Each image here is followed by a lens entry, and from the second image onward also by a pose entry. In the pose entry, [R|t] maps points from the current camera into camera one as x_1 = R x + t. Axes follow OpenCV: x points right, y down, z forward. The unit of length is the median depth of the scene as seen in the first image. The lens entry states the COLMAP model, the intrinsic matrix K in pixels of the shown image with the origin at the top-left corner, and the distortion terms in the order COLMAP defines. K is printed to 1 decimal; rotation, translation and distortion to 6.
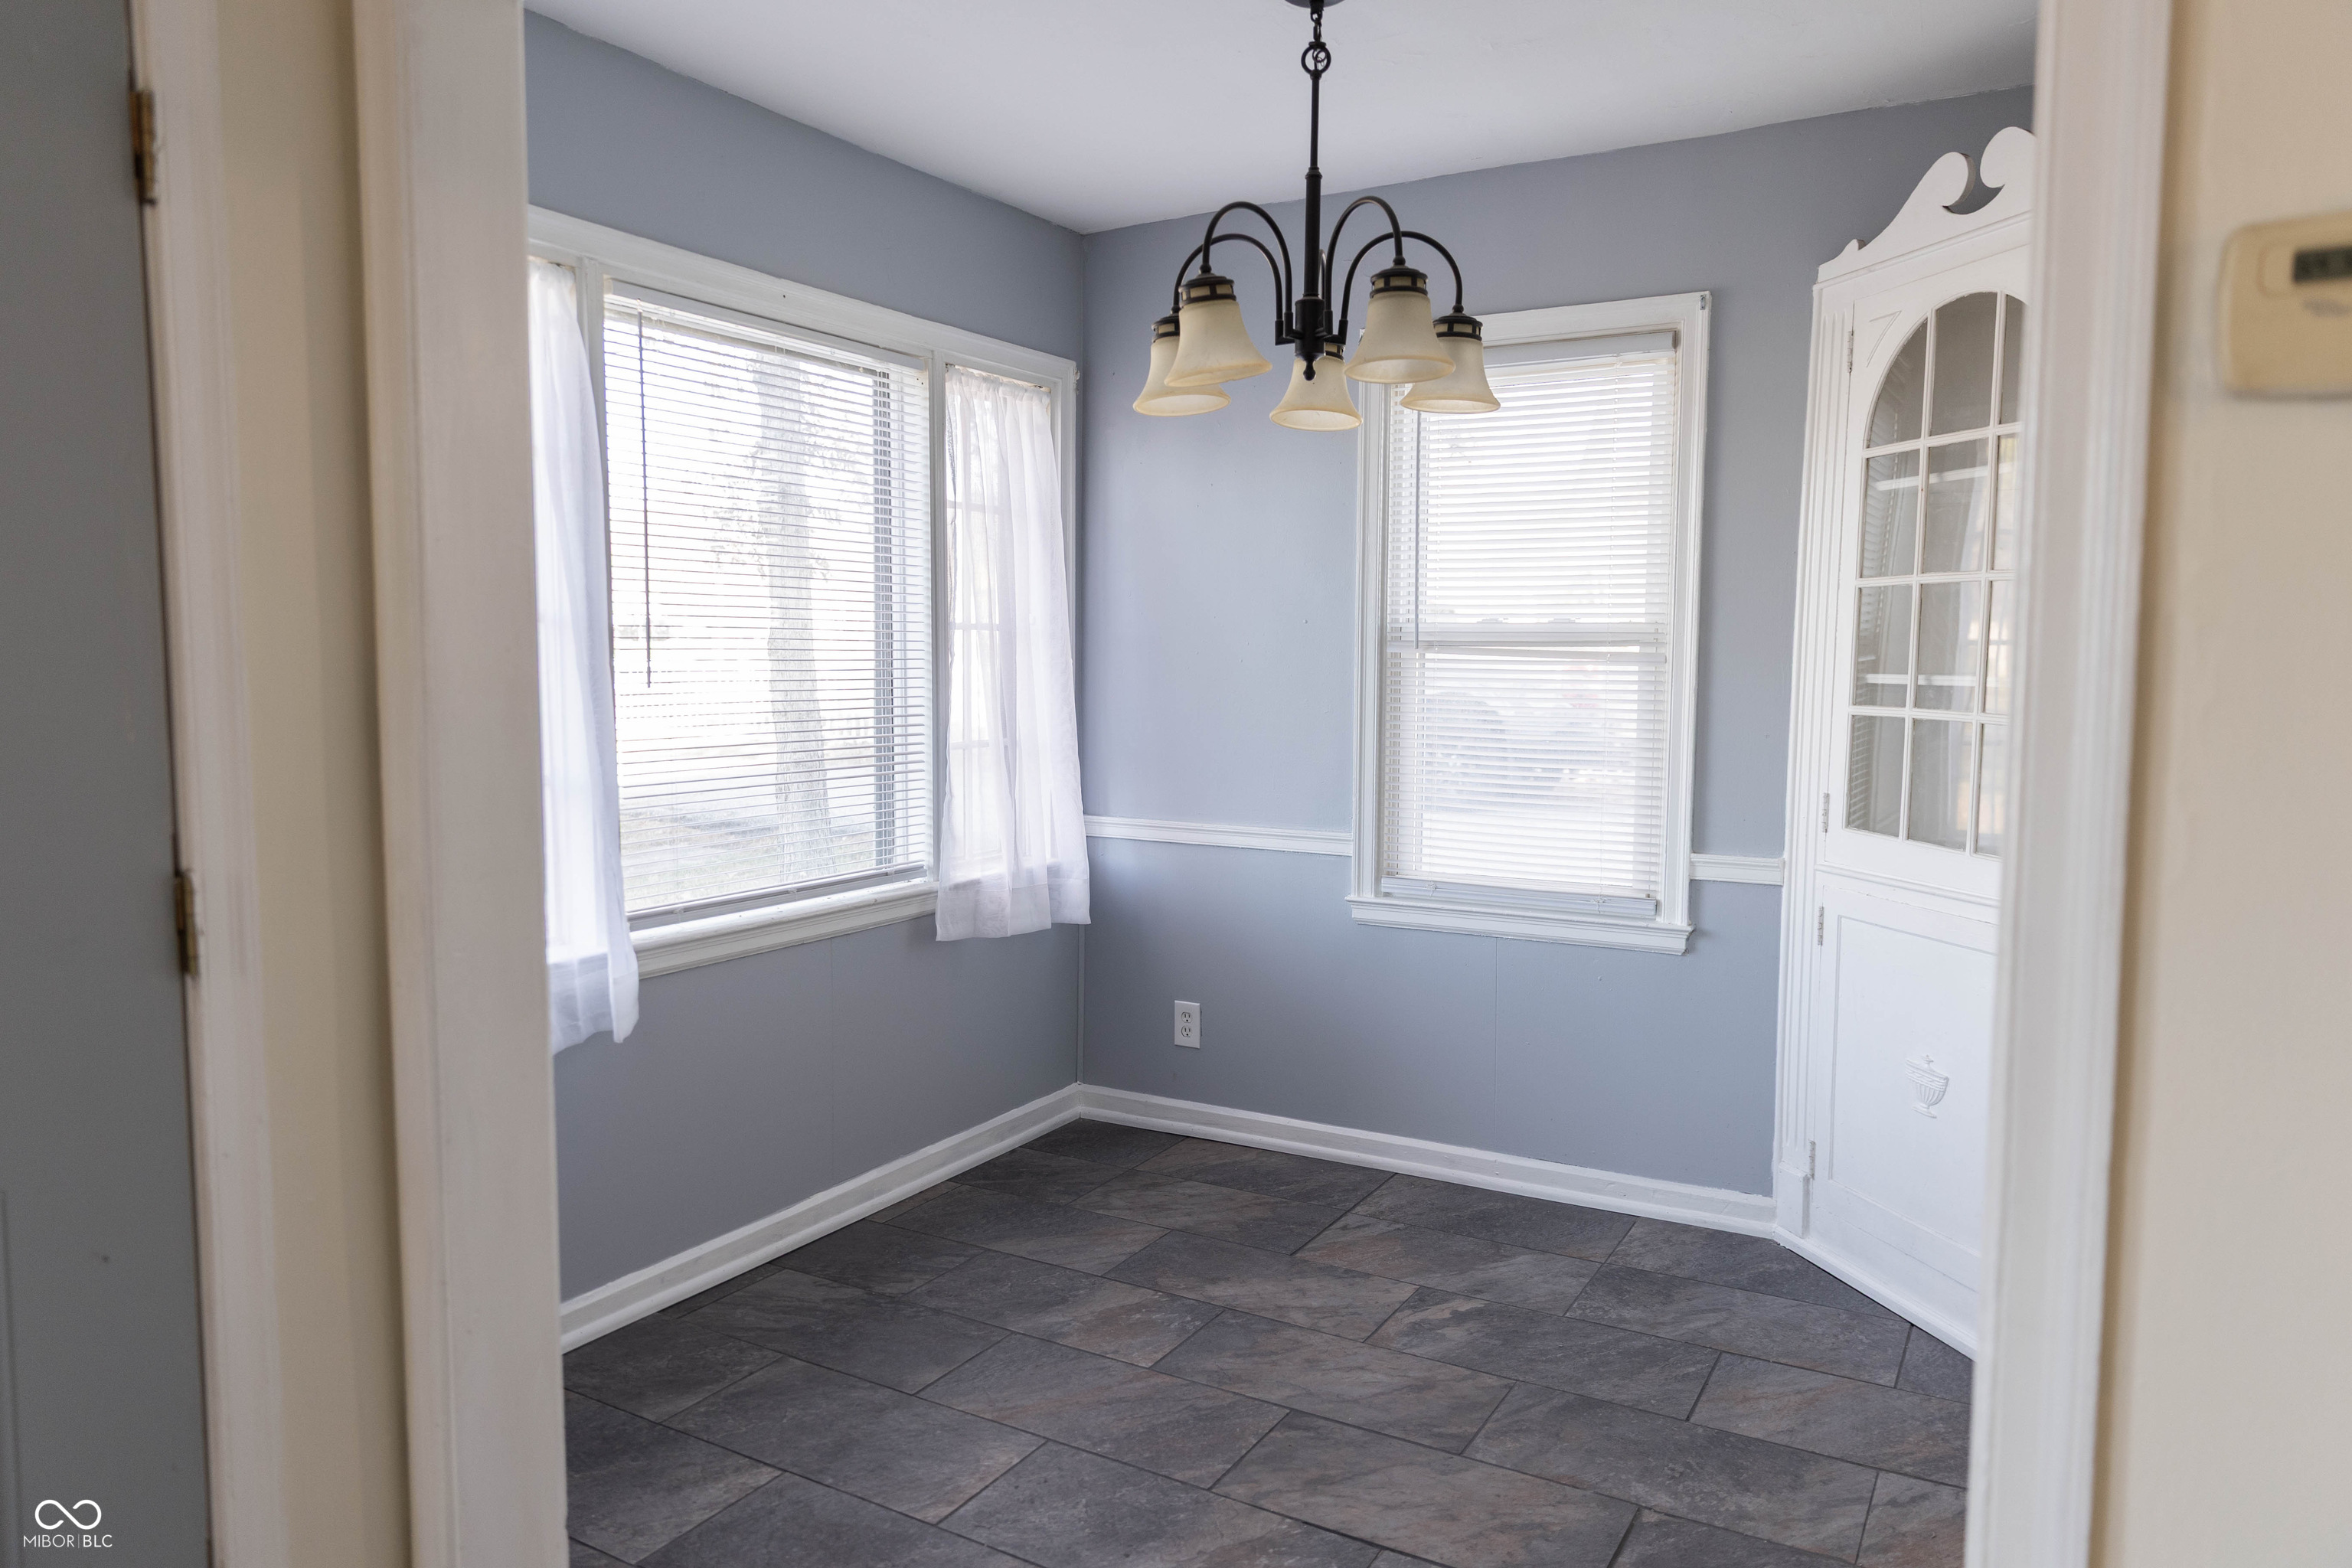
lens RADIAL K [[1533.1, 0, 1179.9], [0, 1533.1, 773.5], [0, 0, 1]] dist [-0.006472, -0.007278]
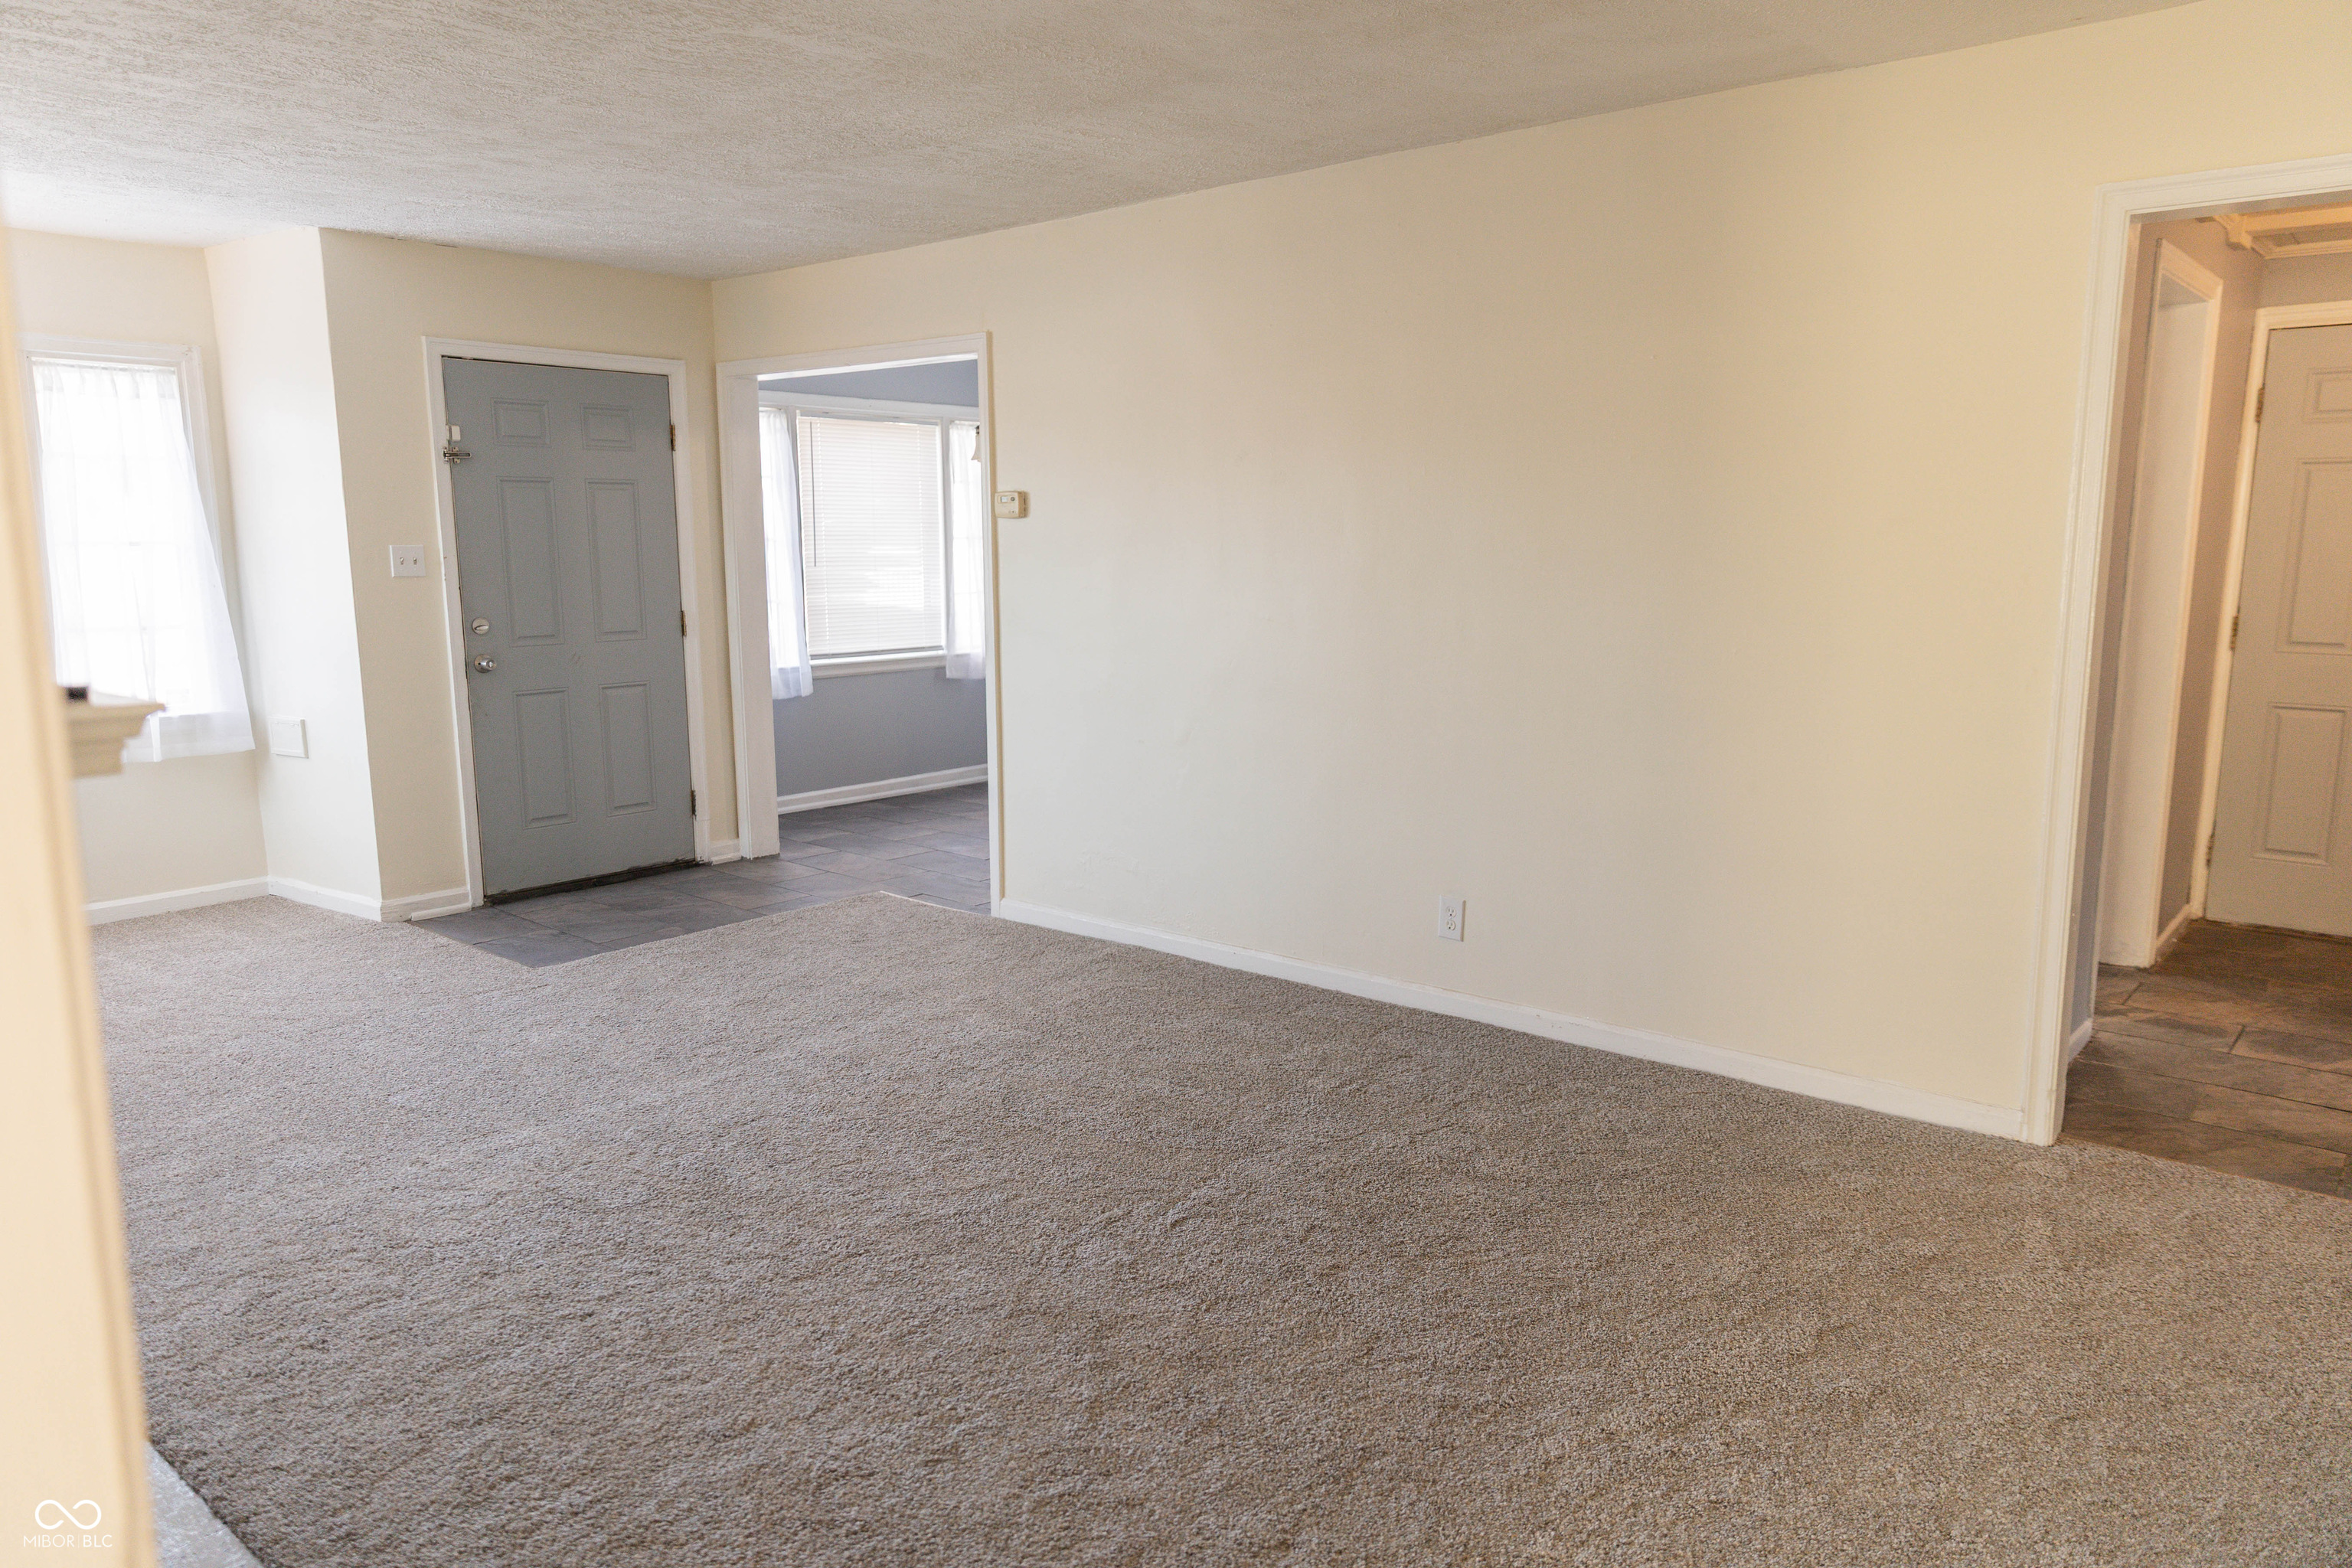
lens RADIAL K [[1533.1, 0, 1179.9], [0, 1533.1, 773.5], [0, 0, 1]] dist [-0.006472, -0.007278]
pose [[0.985282, 0.022978, -0.169383, 0.714341], [-0.009644, 0.996818, 0.079128, 0.083298], [0.170663, -0.076330, 0.982369, -1.483287]]
